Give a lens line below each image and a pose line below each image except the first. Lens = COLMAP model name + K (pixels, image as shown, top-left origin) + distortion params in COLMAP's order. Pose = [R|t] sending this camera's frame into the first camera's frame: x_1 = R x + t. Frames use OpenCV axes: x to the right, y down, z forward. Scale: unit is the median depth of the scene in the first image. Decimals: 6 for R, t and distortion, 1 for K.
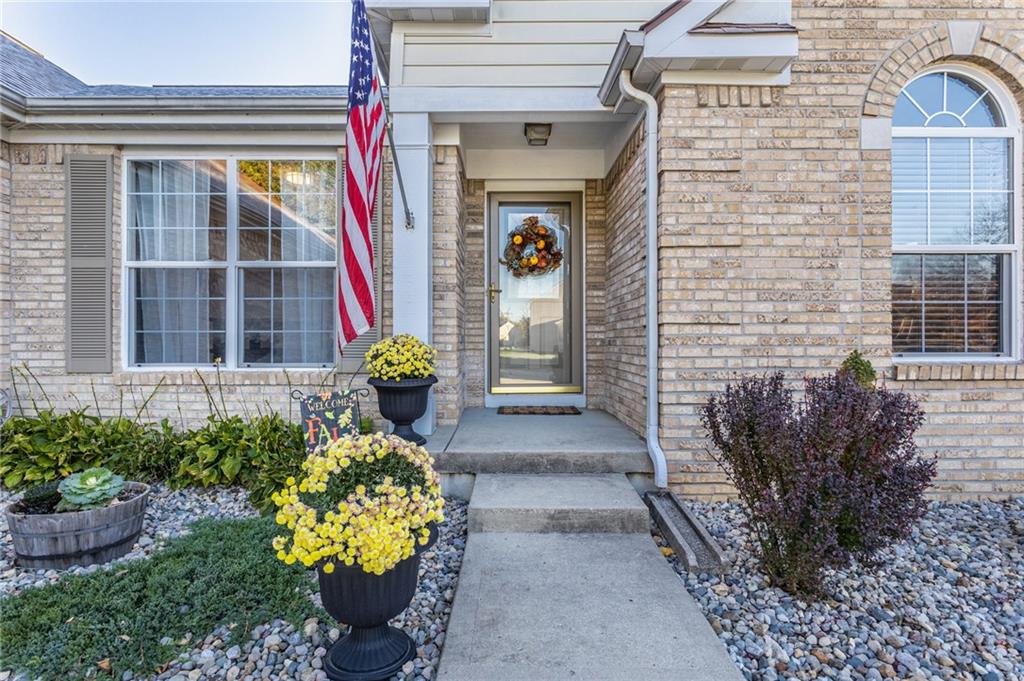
lens RADIAL K [[551.6, 0, 504.8], [0, 551.6, 338.3], [0, 0, 1]] dist [-0.018529, 0.000145]
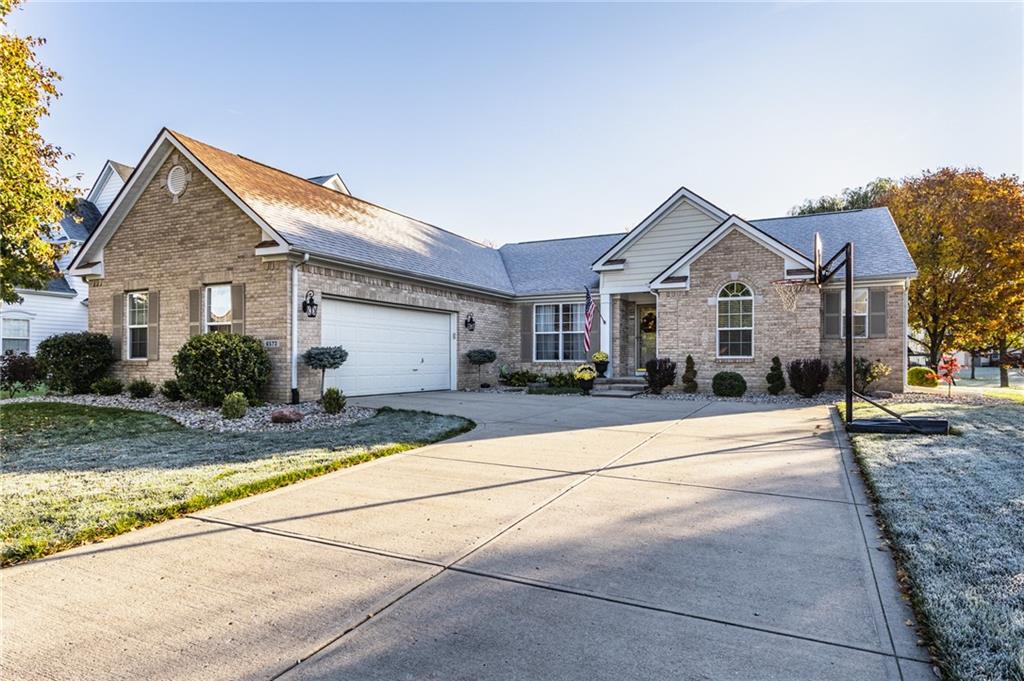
lens RADIAL K [[559.4, 0, 511.7], [0, 559.4, 344.6], [0, 0, 1]] dist [-0.006145, -0.000125]
pose [[0.886519, -0.009261, -0.462599, 0.973832], [-0.001652, 0.999730, -0.023181, 0.033941], [0.462688, 0.021314, 0.886265, -2.545430]]
